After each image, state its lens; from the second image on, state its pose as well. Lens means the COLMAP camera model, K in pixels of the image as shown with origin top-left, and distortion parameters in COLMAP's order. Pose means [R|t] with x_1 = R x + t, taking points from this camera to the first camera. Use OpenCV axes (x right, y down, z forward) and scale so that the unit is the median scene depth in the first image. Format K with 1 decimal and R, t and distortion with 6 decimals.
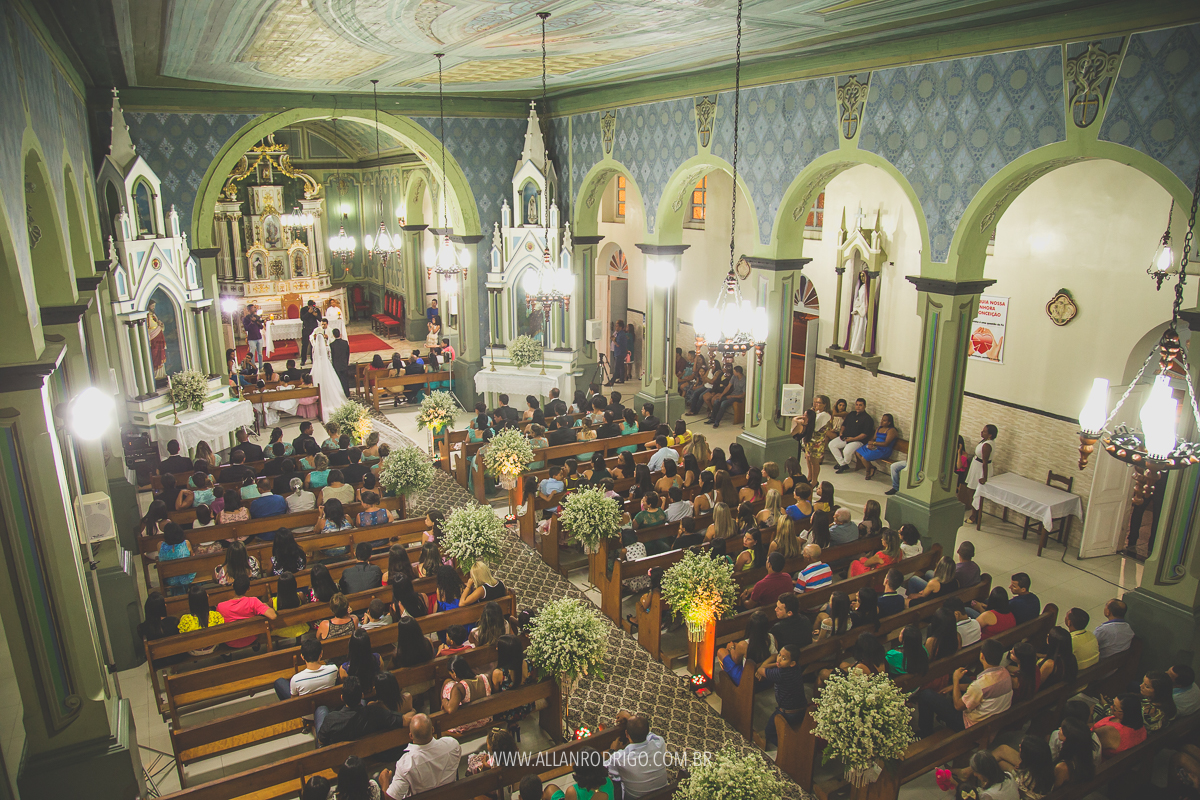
lens RADIAL K [[823.7, 0, 600.0], [0, 823.7, 400.0], [0, 0, 1]] dist [-0.096083, -0.000368]
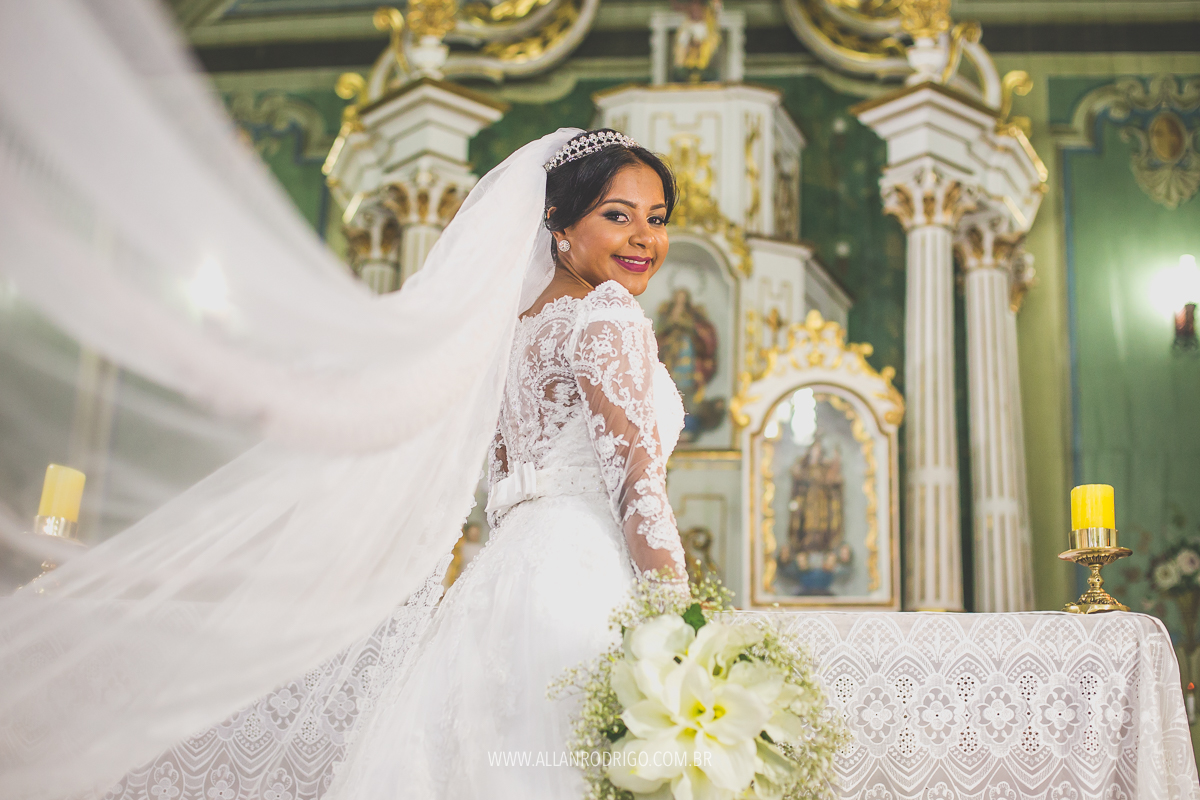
lens RADIAL K [[1879.0, 0, 600.0], [0, 1879.0, 400.0], [0, 0, 1]] dist [-0.128329, 0.062328]
pose [[0.840923, -0.119845, -0.527717, -0.241187], [-0.176229, 0.861364, -0.476440, -0.036903], [0.511655, 0.493649, 0.703221, 0.761378]]
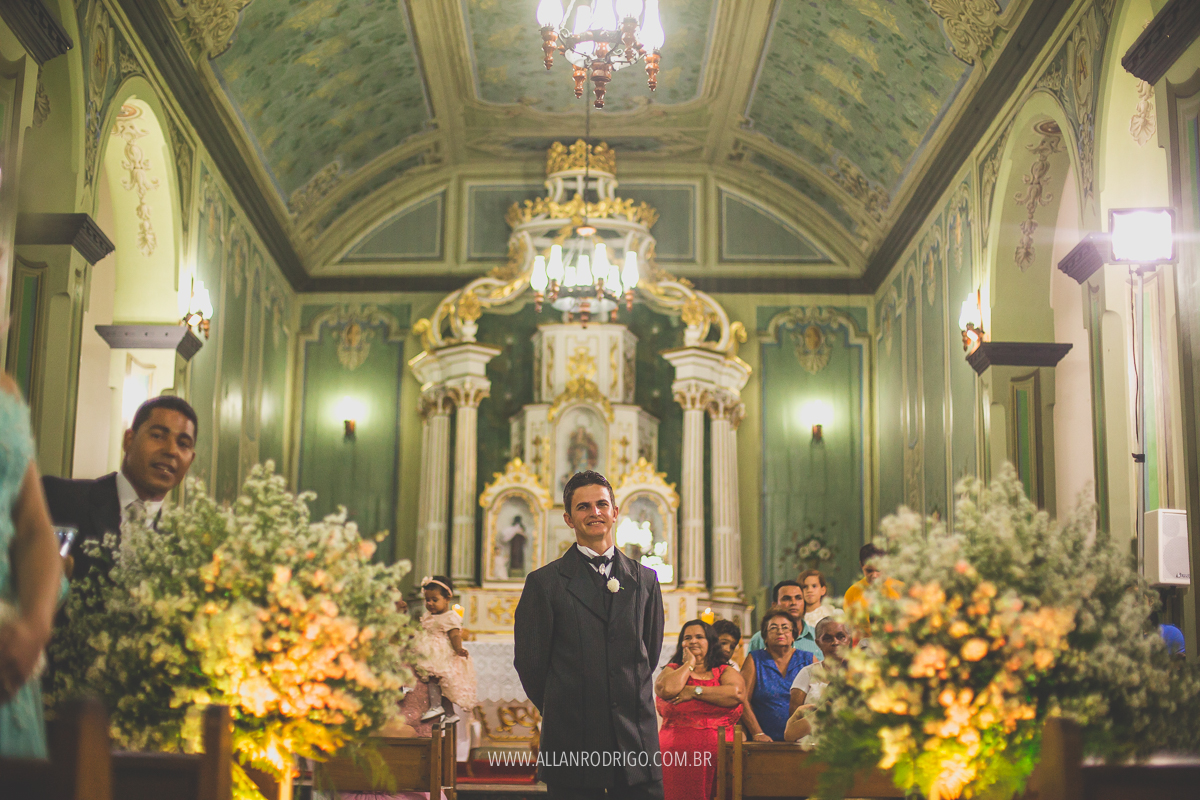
lens RADIAL K [[1789.7, 0, 600.0], [0, 1789.7, 400.0], [0, 0, 1]] dist [-0.124444, 0.077265]
pose [[0.885689, -0.071340, -0.458765, -0.073168], [-0.134037, 0.906760, -0.399776, 0.053572], [0.444510, 0.415569, 0.793545, 0.433541]]
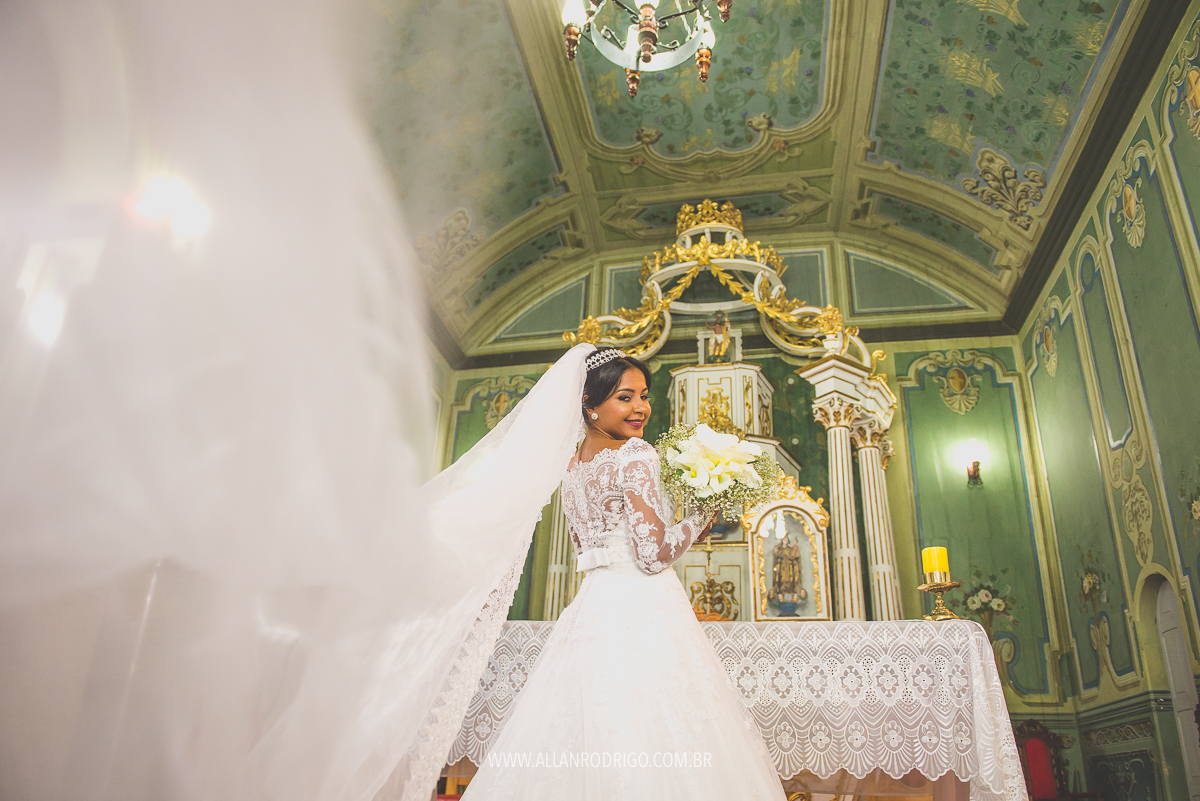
lens RADIAL K [[876.7, 0, 600.0], [0, 876.7, 400.5], [0, 0, 1]] dist [-0.047494, -0.002245]
pose [[0.782898, -0.220696, -0.581691, -0.246758], [-0.204275, 0.791949, -0.575403, -0.043097], [0.587659, 0.569306, 0.574933, 0.775319]]
